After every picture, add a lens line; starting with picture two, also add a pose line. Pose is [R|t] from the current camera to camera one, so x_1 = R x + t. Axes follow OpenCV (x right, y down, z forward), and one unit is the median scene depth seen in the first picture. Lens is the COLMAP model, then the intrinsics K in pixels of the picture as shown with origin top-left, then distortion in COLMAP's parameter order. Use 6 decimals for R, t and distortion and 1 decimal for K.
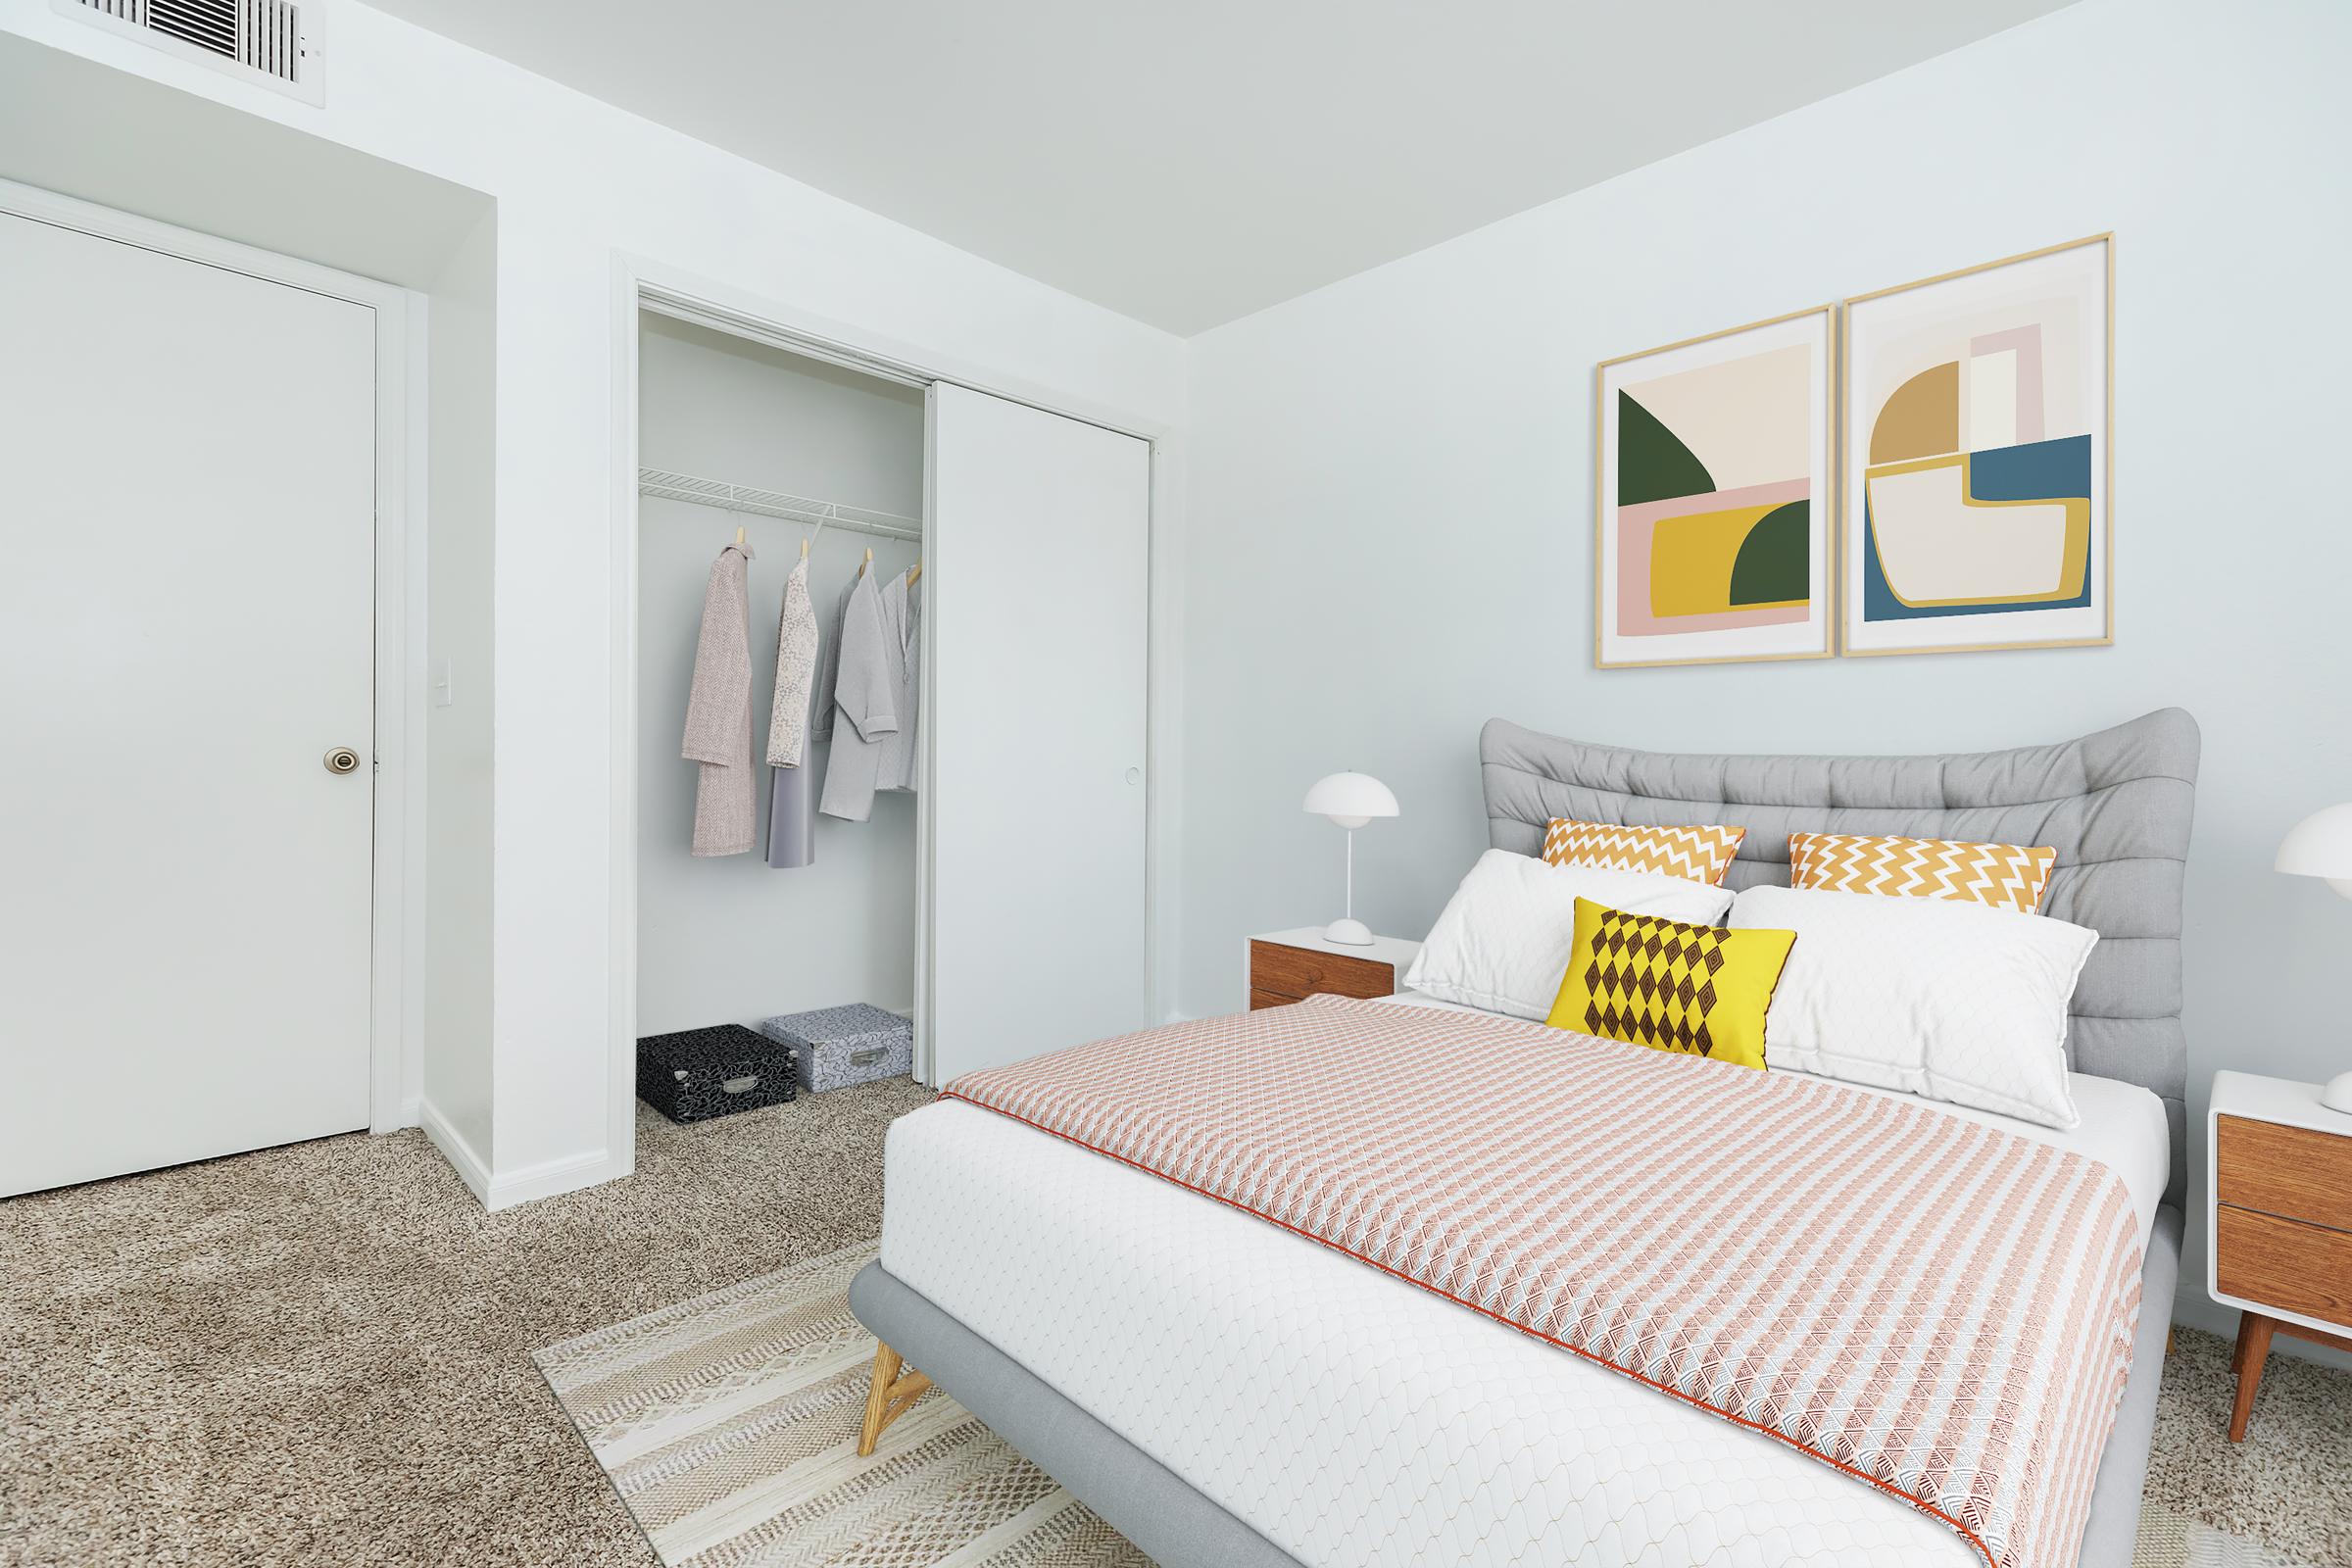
lens RADIAL K [[1066.1, 0, 1162.5], [0, 1066.1, 771.4], [0, 0, 1]] dist [0.000503, -0.000307]
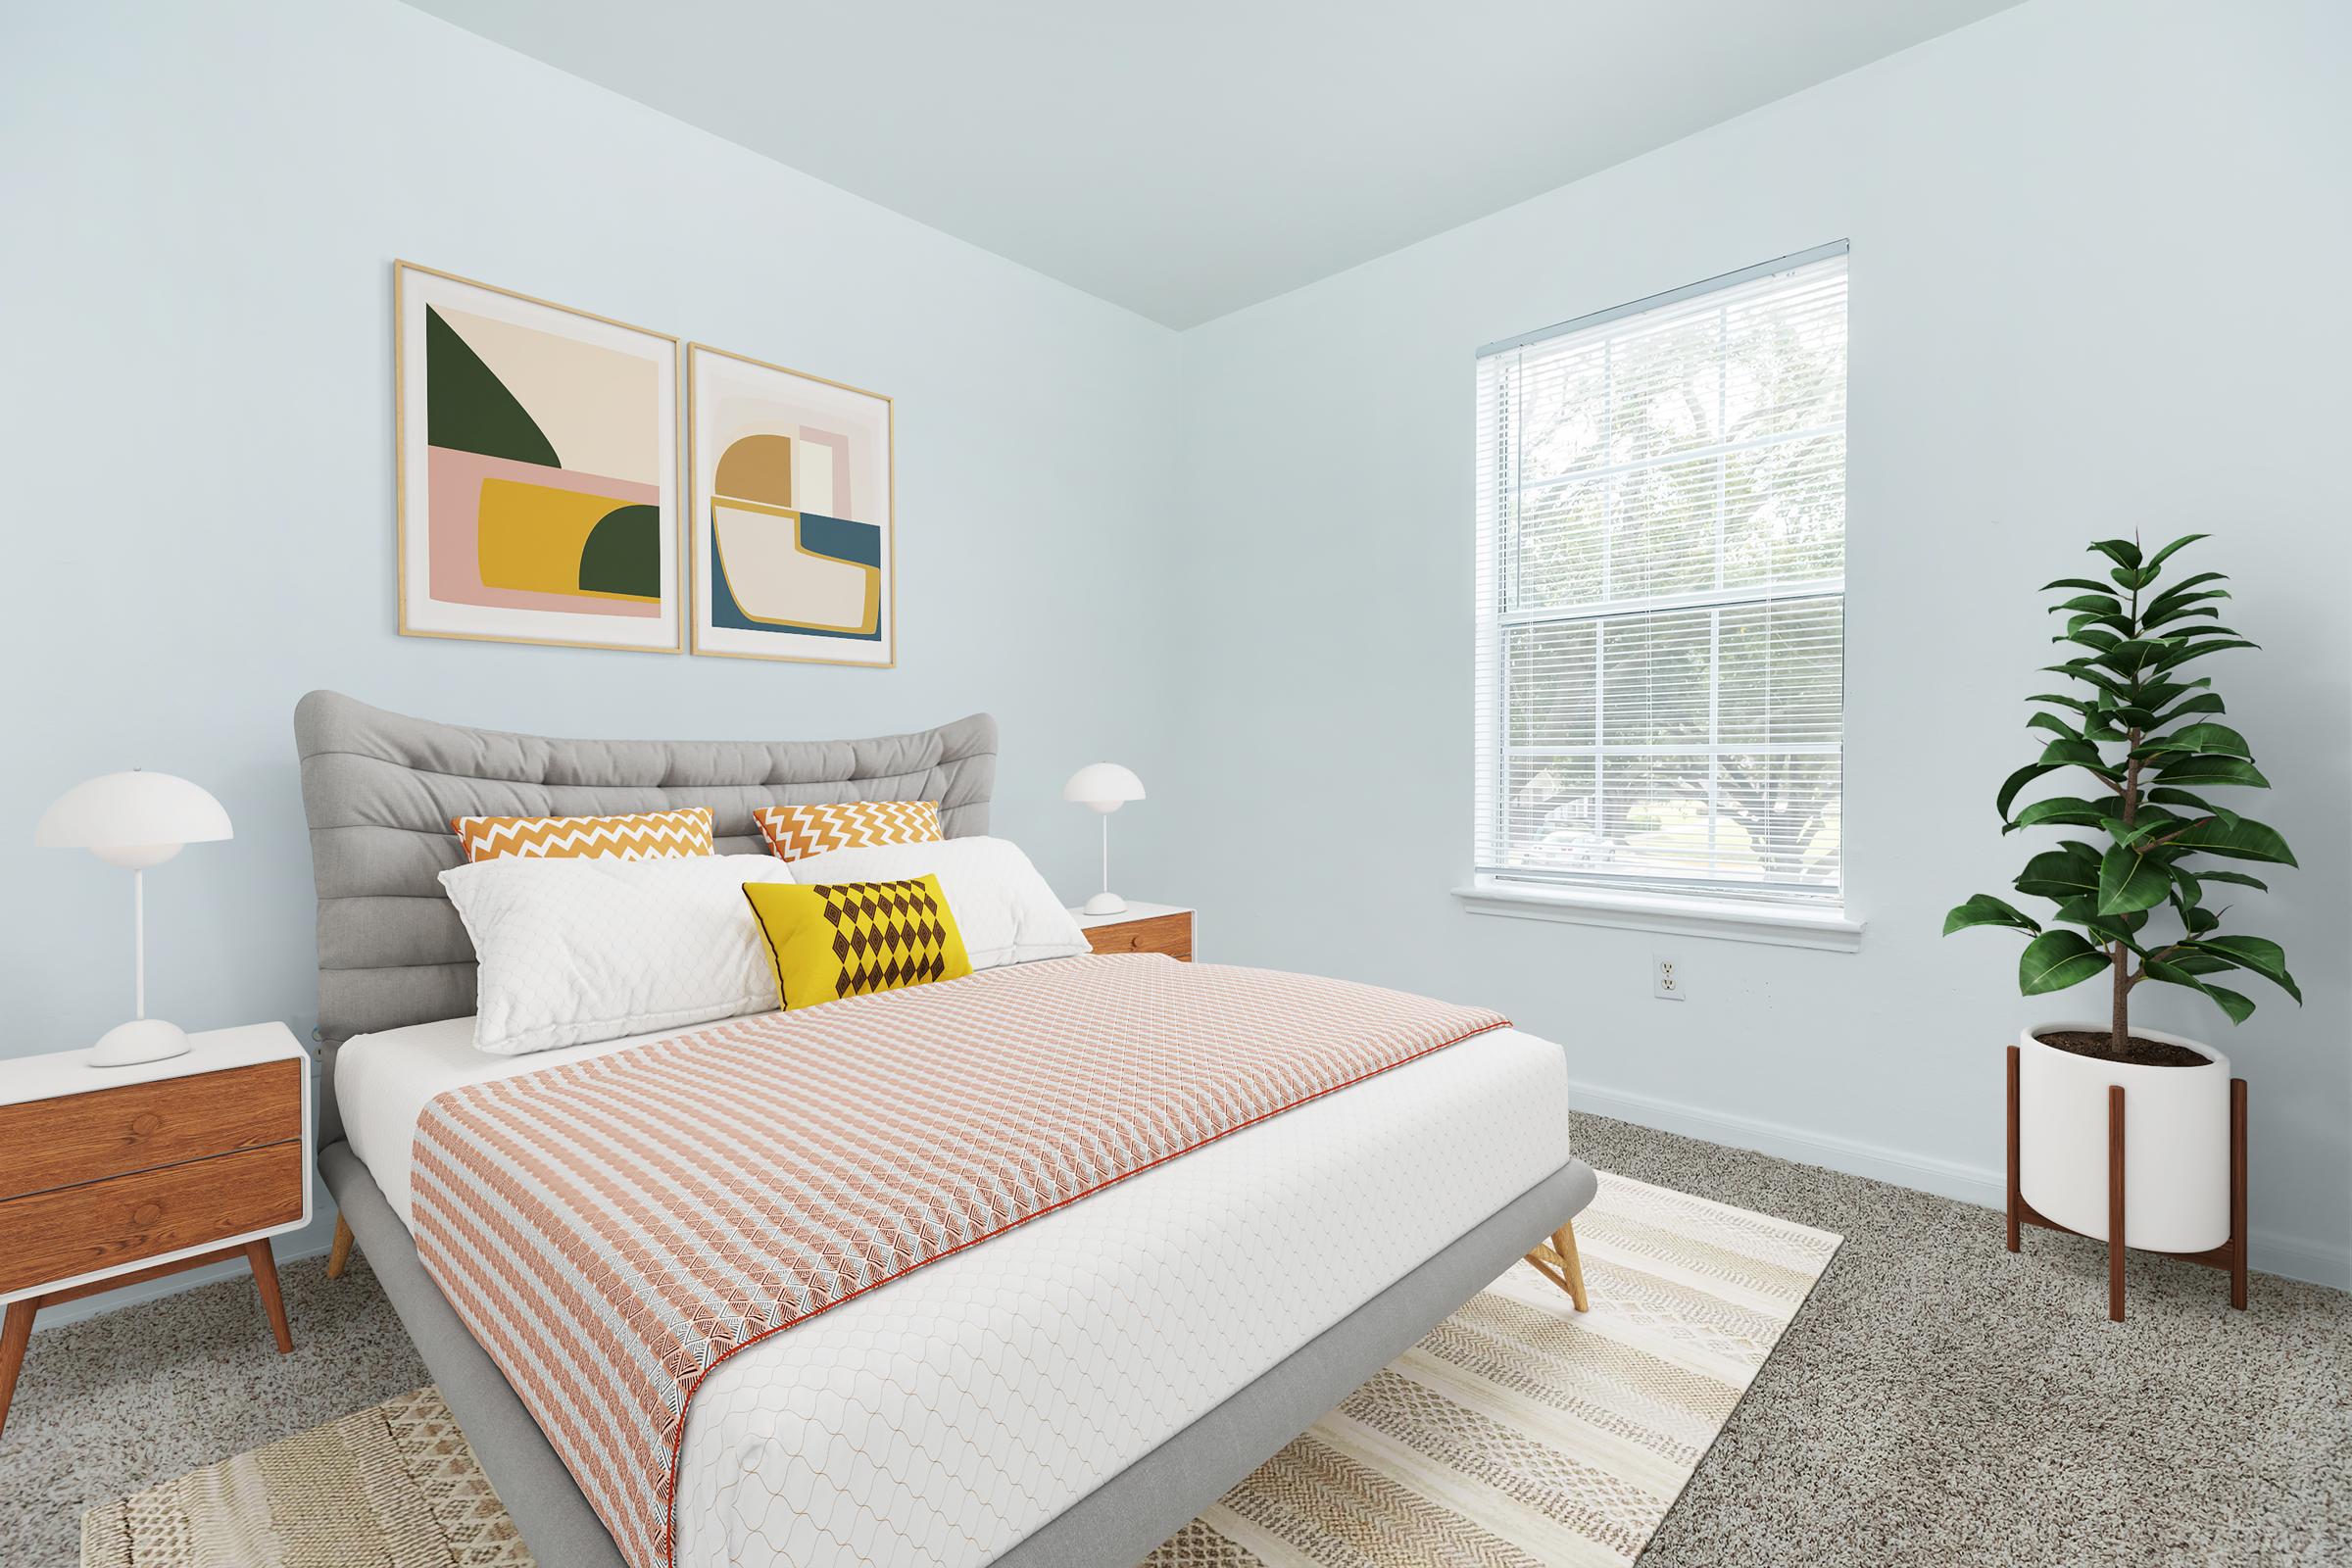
lens RADIAL K [[1066.1, 0, 1161.2], [0, 1066.1, 762.2], [0, 0, 1]] dist [0.000503, -0.000307]
pose [[-0.056718, -0.026618, 0.998035, -0.594066], [0.012948, 0.999541, 0.027394, -0.017768], [-0.998306, 0.014476, -0.056348, 0.622644]]
